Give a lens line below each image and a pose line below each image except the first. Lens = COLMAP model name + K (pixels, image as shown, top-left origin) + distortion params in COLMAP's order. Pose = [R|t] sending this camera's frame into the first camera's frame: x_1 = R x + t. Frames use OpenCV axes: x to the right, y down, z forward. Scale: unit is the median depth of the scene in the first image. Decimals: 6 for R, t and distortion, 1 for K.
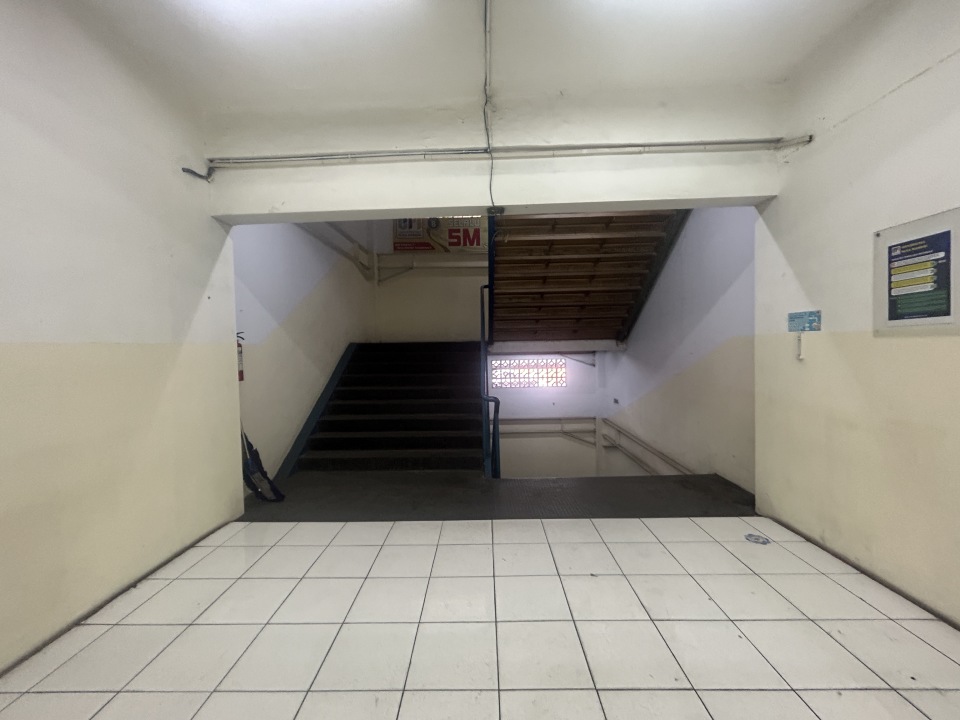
lens RADIAL K [[392.0, 0, 482.7], [0, 392.0, 360.8], [0, 0, 1]] dist [0.013730, 0.000633]
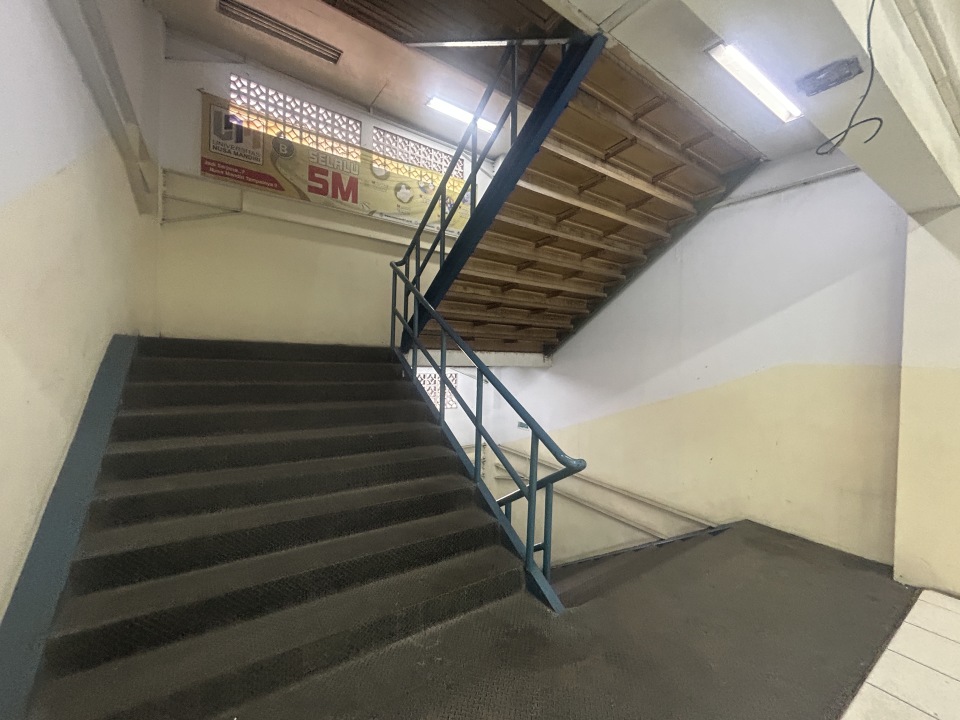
lens RADIAL K [[392.0, 0, 475.1], [0, 392.0, 356.9], [0, 0, 1]] dist [0.013730, 0.000633]
pose [[0.828130, 0.038878, 0.559186, -0.208696], [-0.027552, 0.999209, -0.028668, -0.016188], [-0.559858, 0.008334, 0.828547, 0.328784]]
